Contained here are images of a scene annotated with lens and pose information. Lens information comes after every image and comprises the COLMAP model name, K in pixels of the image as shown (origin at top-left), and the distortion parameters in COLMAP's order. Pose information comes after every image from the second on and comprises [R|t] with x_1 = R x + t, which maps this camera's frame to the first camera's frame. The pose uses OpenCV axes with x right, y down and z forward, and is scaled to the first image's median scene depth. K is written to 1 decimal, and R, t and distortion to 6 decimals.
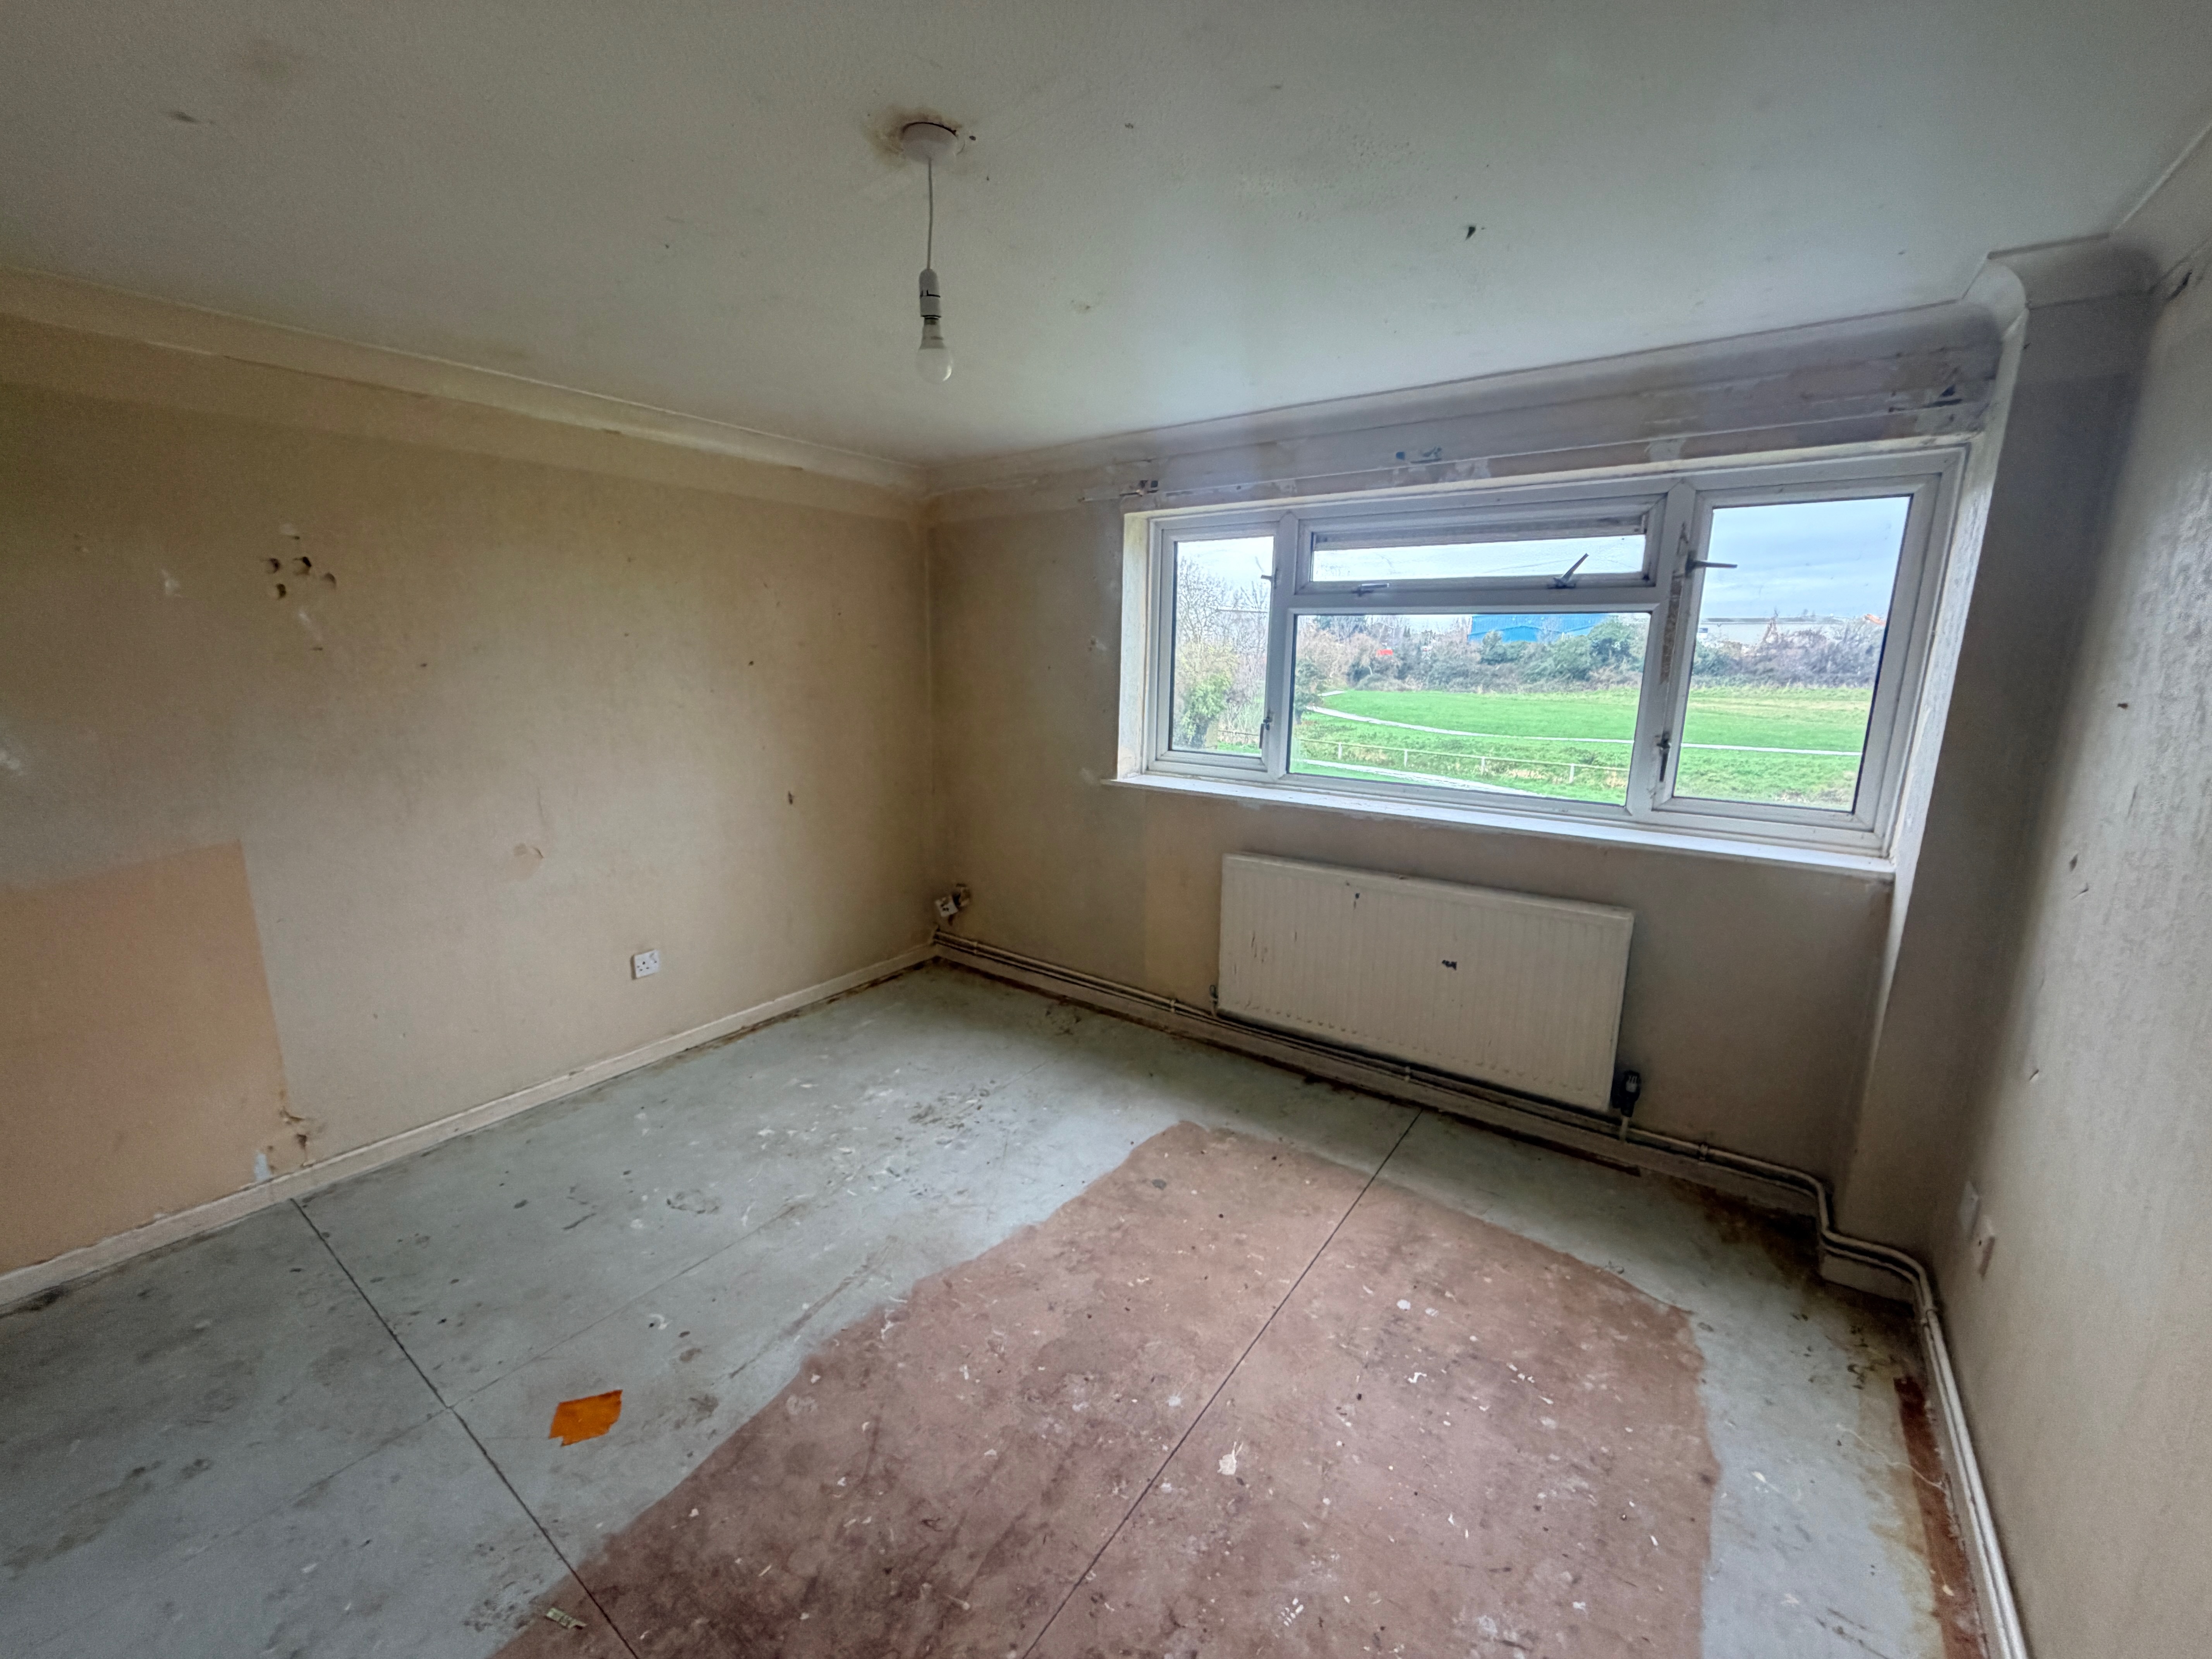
lens RADIAL K [[885.2, 0, 1098.3], [0, 885.2, 828.9], [0, 0, 1]] dist [-0.001444, 0.000296]
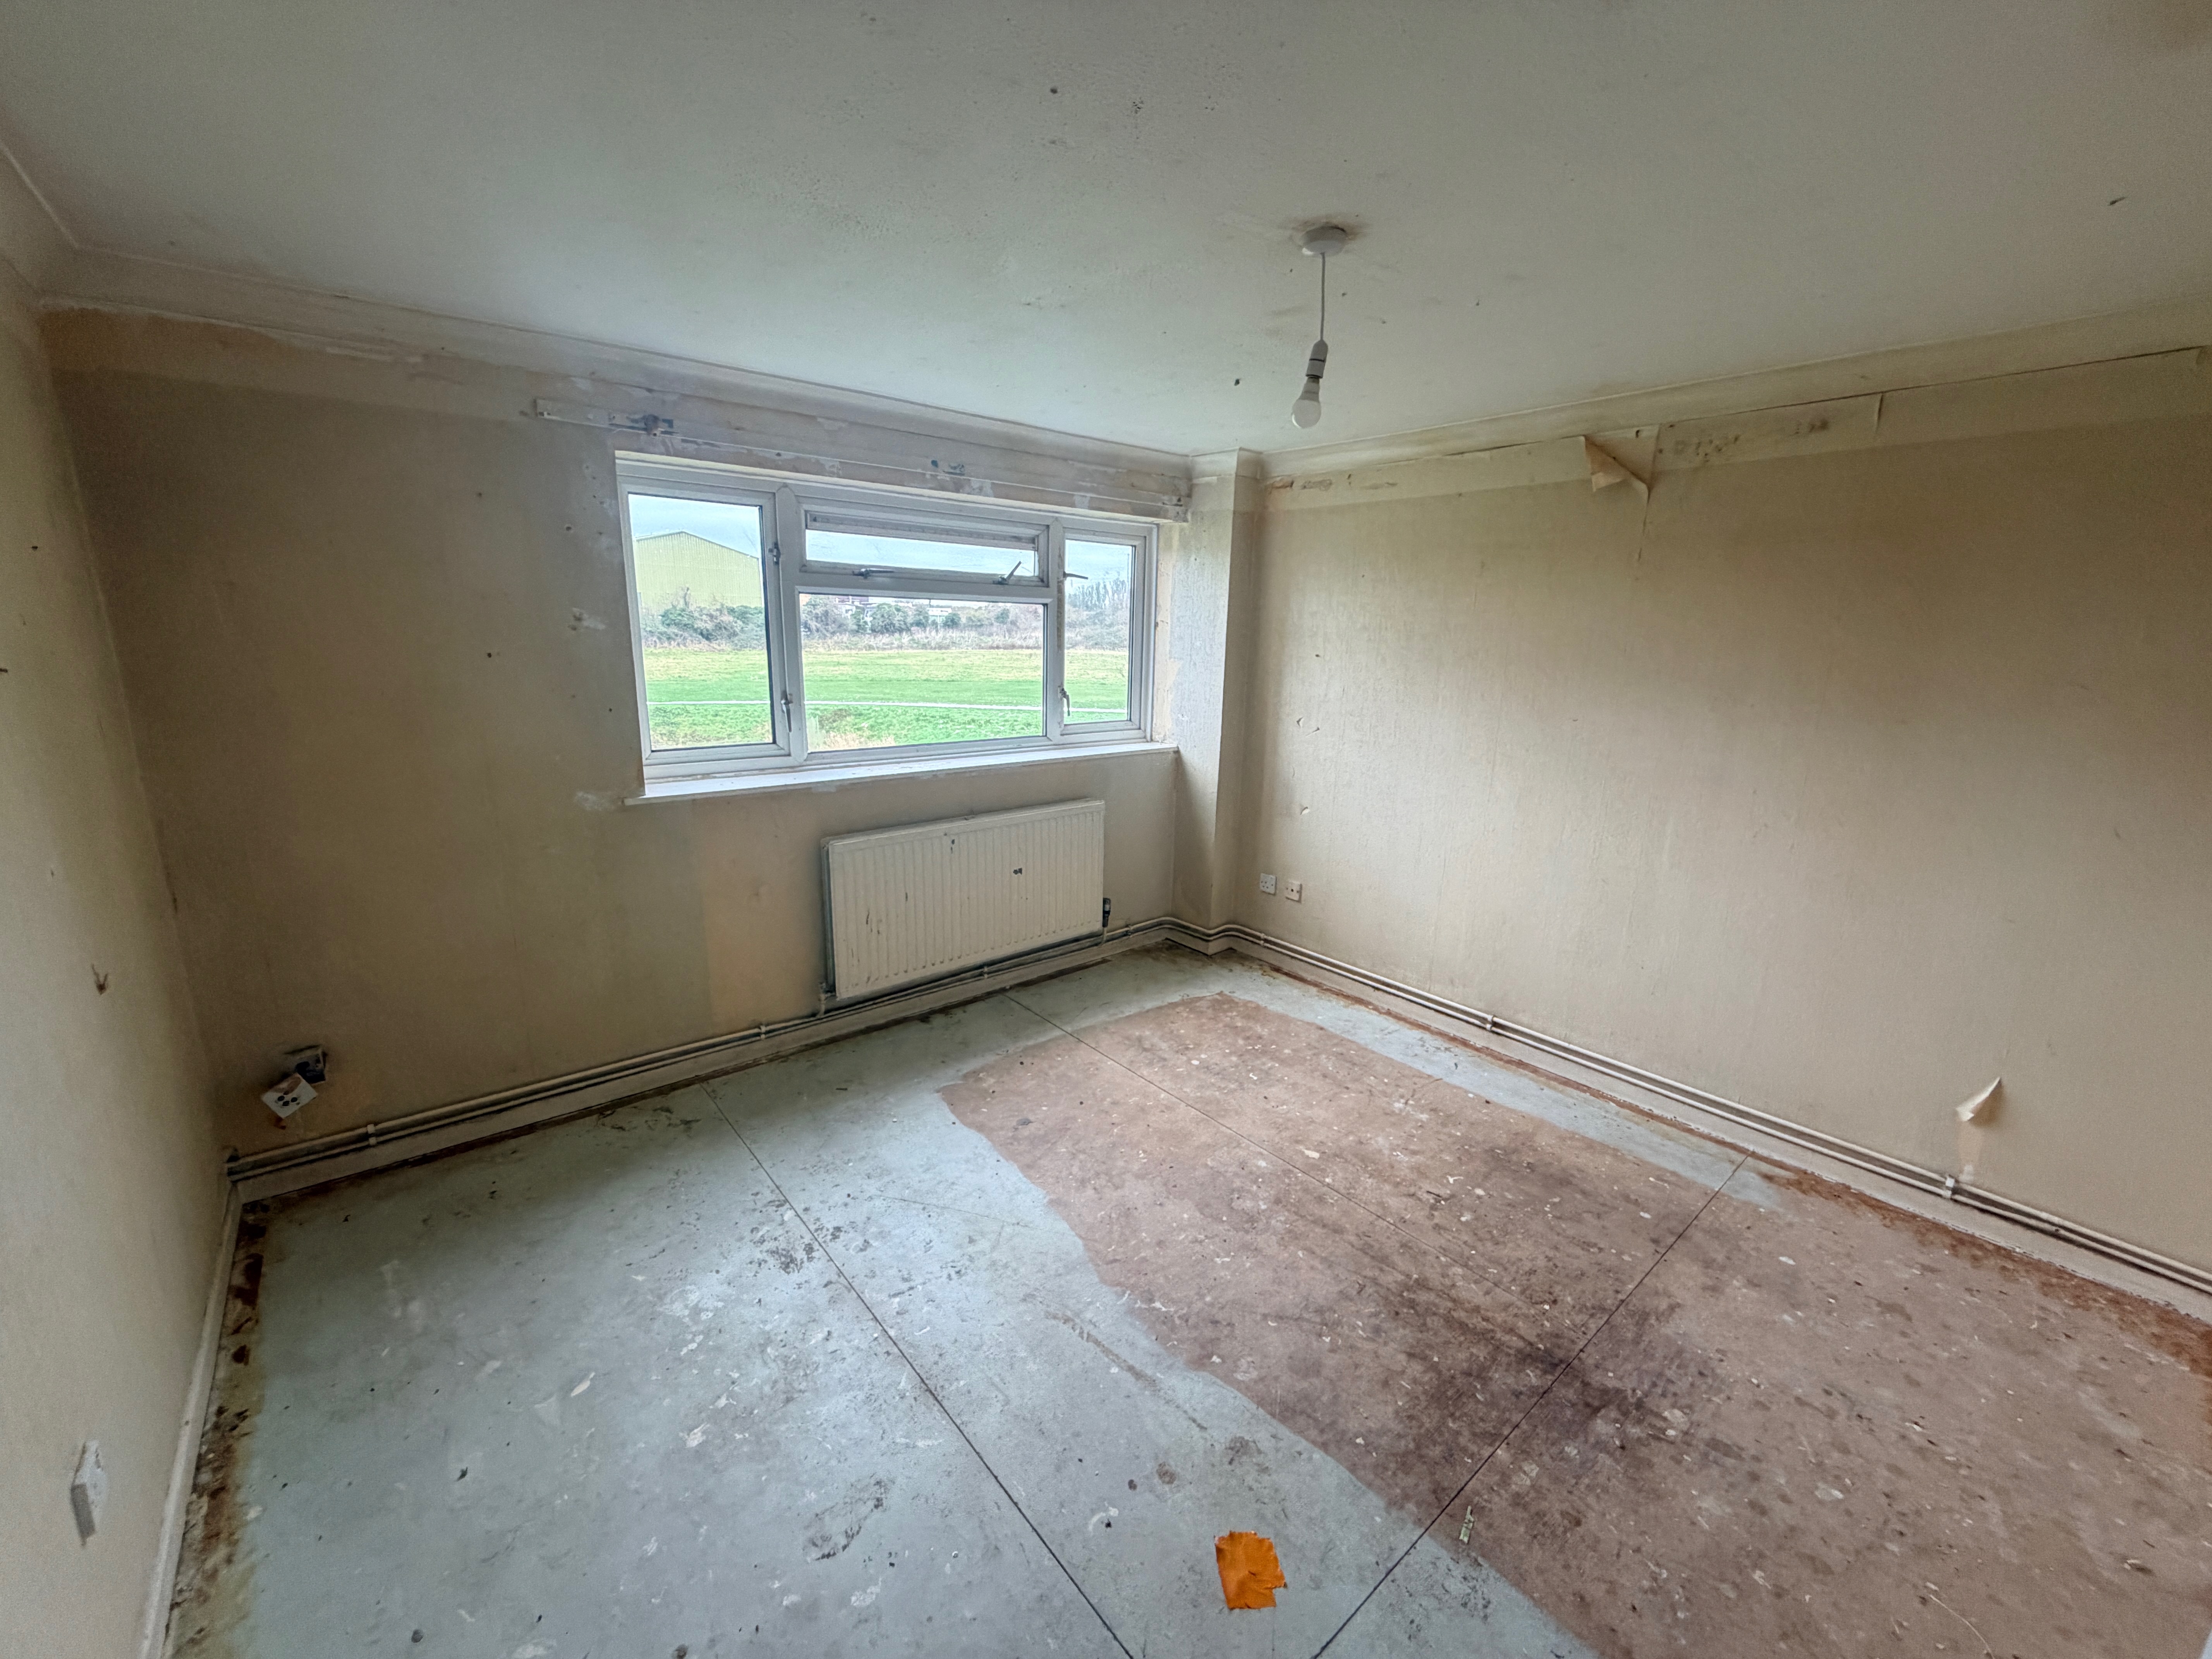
lens RADIAL K [[885.2, 0, 1098.3], [0, 885.2, 828.9], [0, 0, 1]] dist [-0.001444, 0.000296]
pose [[0.237811, -0.219906, 0.946090, -0.870461], [0.179804, 0.967167, 0.179609, -0.132531], [-0.954524, 0.127398, 0.269543, 0.569723]]
